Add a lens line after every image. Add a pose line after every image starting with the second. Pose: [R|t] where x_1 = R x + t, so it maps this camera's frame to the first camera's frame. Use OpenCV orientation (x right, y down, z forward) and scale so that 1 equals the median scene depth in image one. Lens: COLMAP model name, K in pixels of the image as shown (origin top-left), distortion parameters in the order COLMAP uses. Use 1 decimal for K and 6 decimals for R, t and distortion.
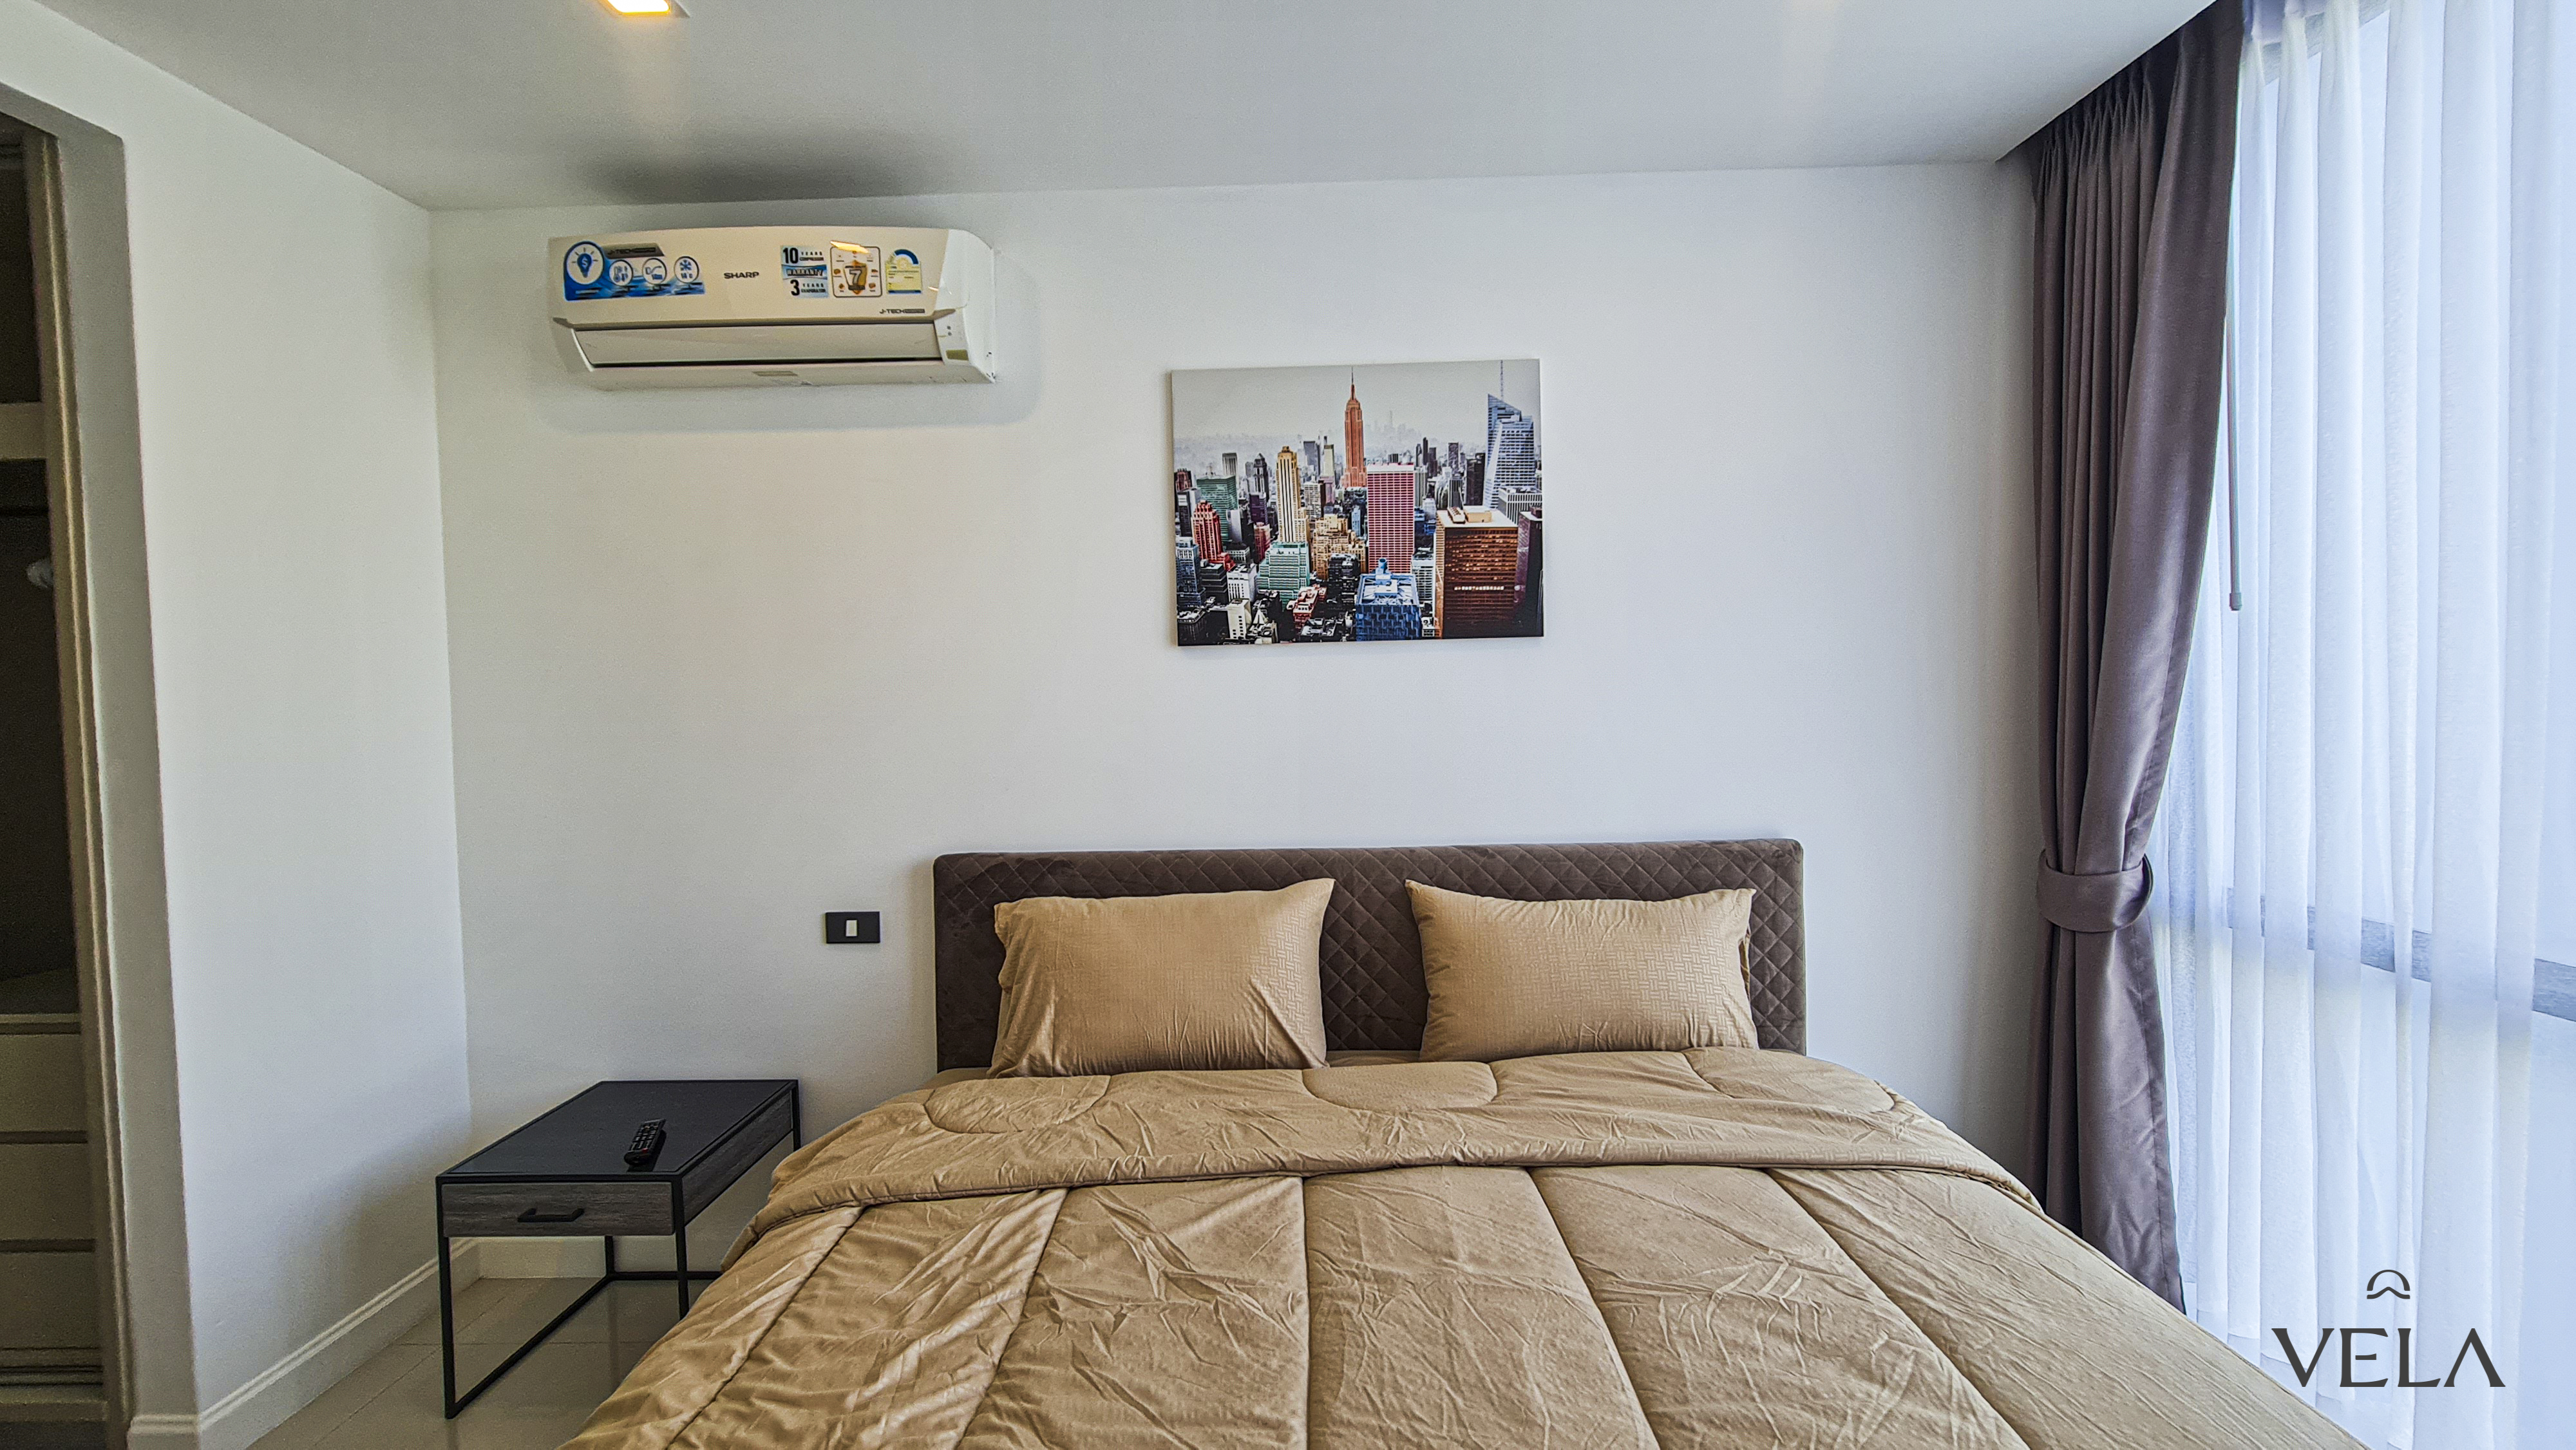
lens RADIAL K [[1041.3, 0, 1289.7], [0, 1041.3, 712.4], [0, 0, 1]] dist [-0.002111, -0.010756]
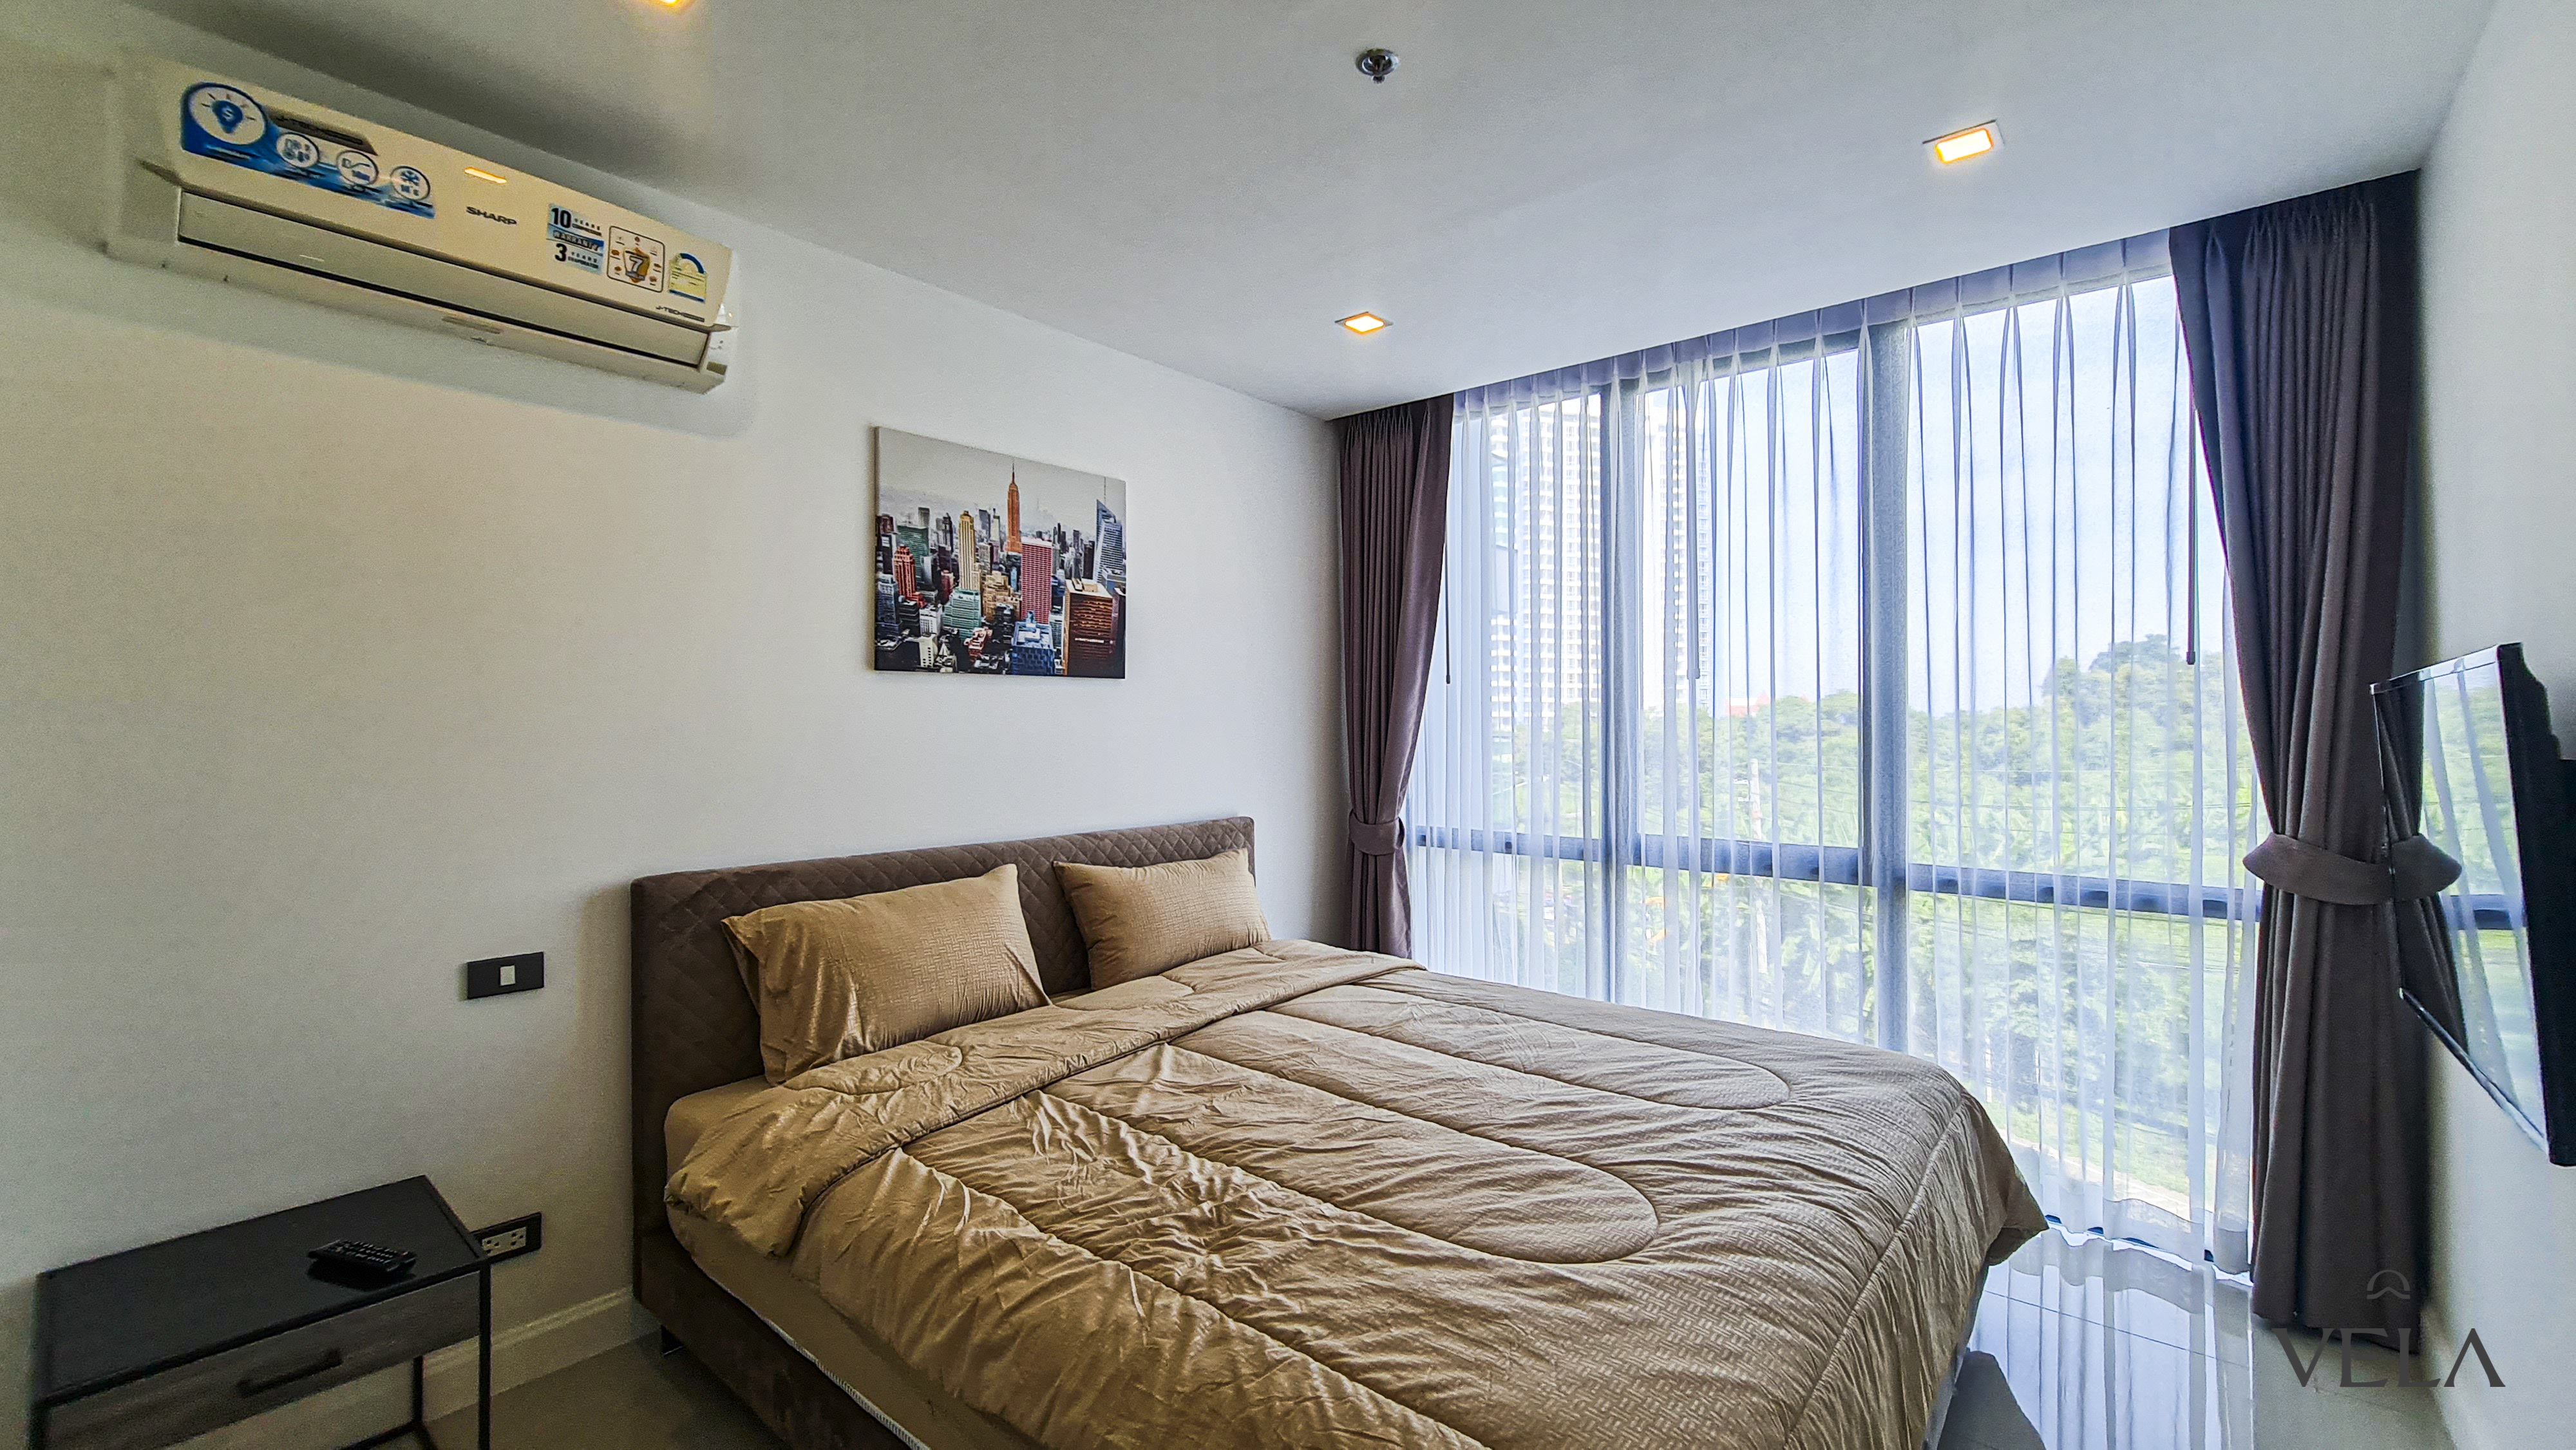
lens RADIAL K [[1049.3, 0, 1284.0], [0, 1049.3, 713.1], [0, 0, 1]] dist [-0.007405, -0.000253]
pose [[0.633729, 0.027627, 0.773062, -0.704172], [0.008280, 0.999063, -0.042491, 0.034046], [-0.773511, 0.033329, 0.632906, -0.047934]]
